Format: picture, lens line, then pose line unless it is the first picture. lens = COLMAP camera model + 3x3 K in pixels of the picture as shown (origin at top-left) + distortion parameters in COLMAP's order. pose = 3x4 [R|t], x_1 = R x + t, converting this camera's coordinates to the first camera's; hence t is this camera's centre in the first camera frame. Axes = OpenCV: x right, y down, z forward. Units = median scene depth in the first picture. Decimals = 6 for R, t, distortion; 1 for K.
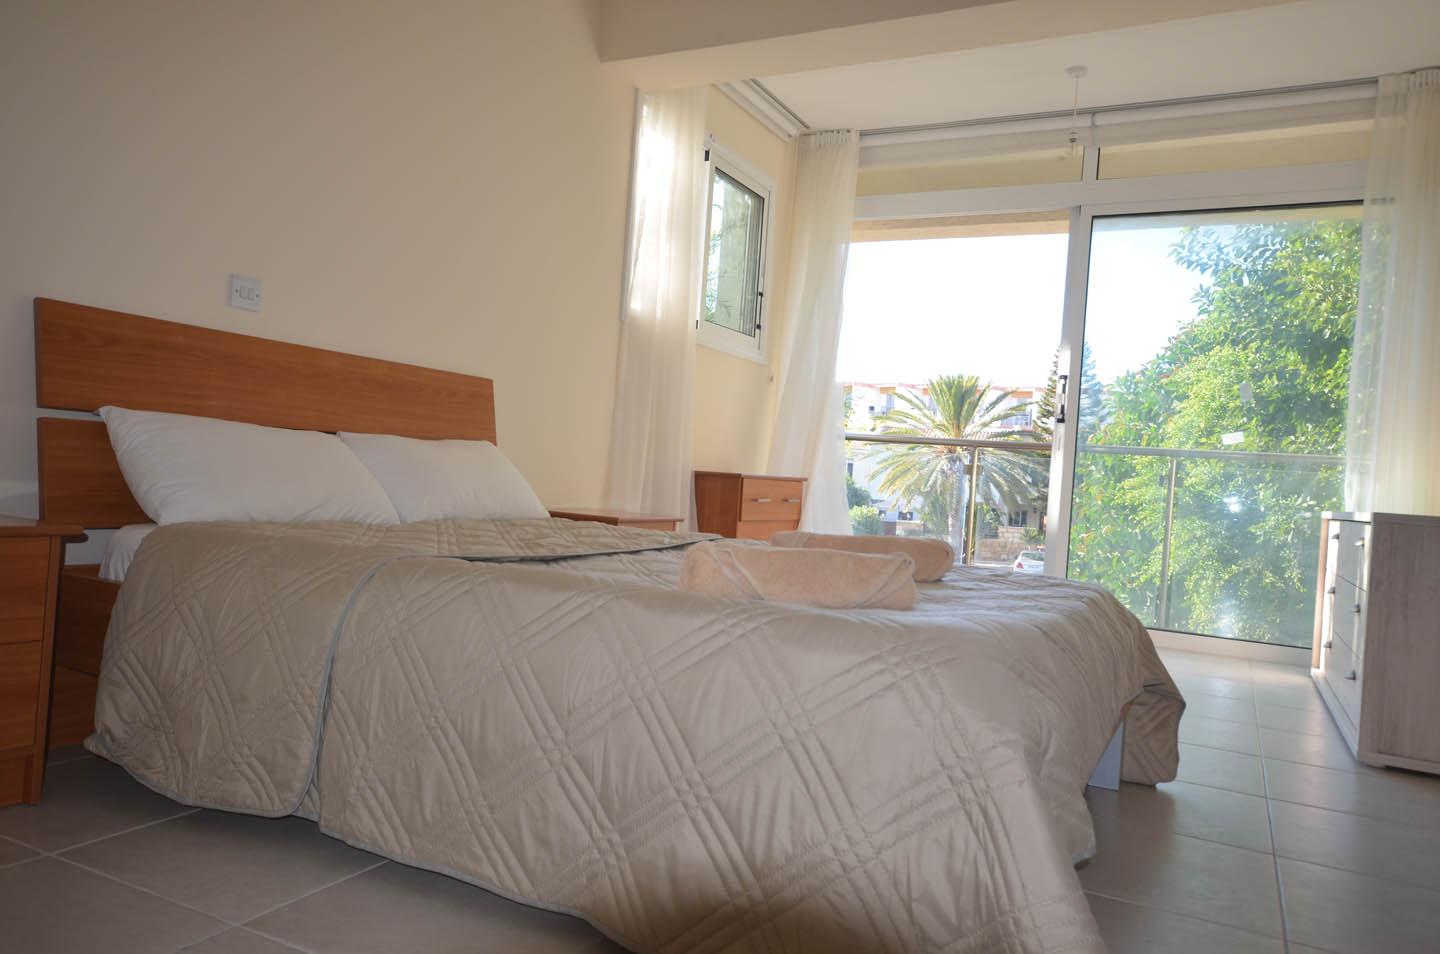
lens RADIAL K [[987.8, 0, 726.0], [0, 987.8, 477.3], [0, 0, 1]] dist [0.004880, 0.037672]
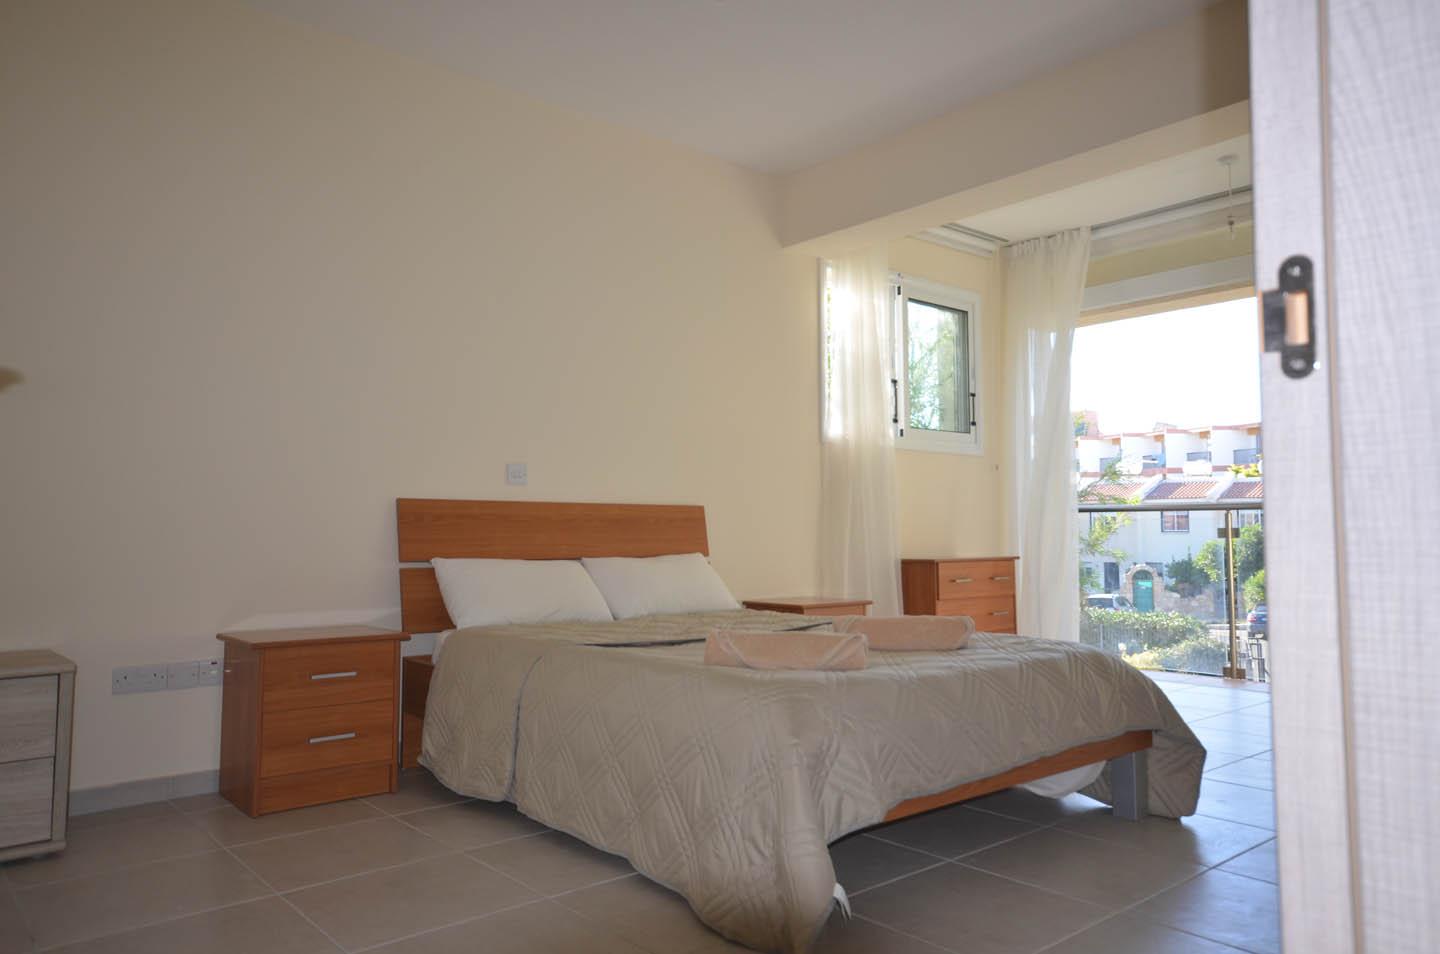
lens RADIAL K [[987.8, 0, 726.0], [0, 987.8, 477.3], [0, 0, 1]] dist [0.004880, 0.037672]
pose [[0.921395, -0.096754, -0.376391, 0.386603], [0.068026, 0.993713, -0.088915, -0.021414], [0.382627, 0.056322, 0.922184, -0.287441]]
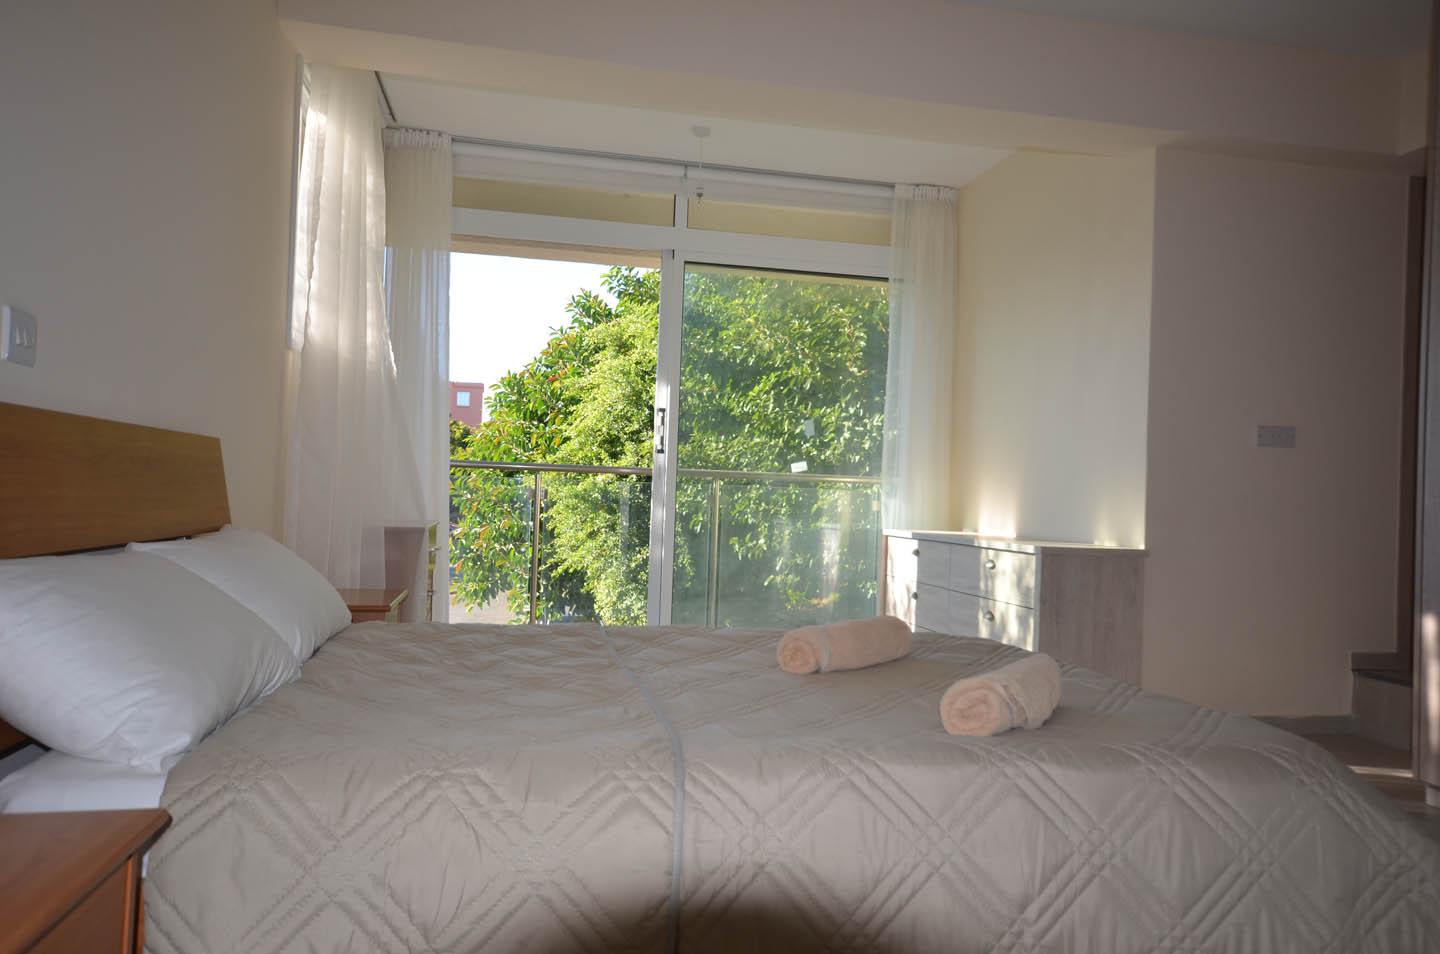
lens RADIAL K [[987.8, 0, 726.0], [0, 987.8, 477.3], [0, 0, 1]] dist [0.004880, 0.037672]
pose [[0.783279, -0.032370, 0.620826, -0.515870], [0.023353, 0.999471, 0.022649, -0.101456], [-0.621231, -0.003242, 0.783621, 0.253048]]
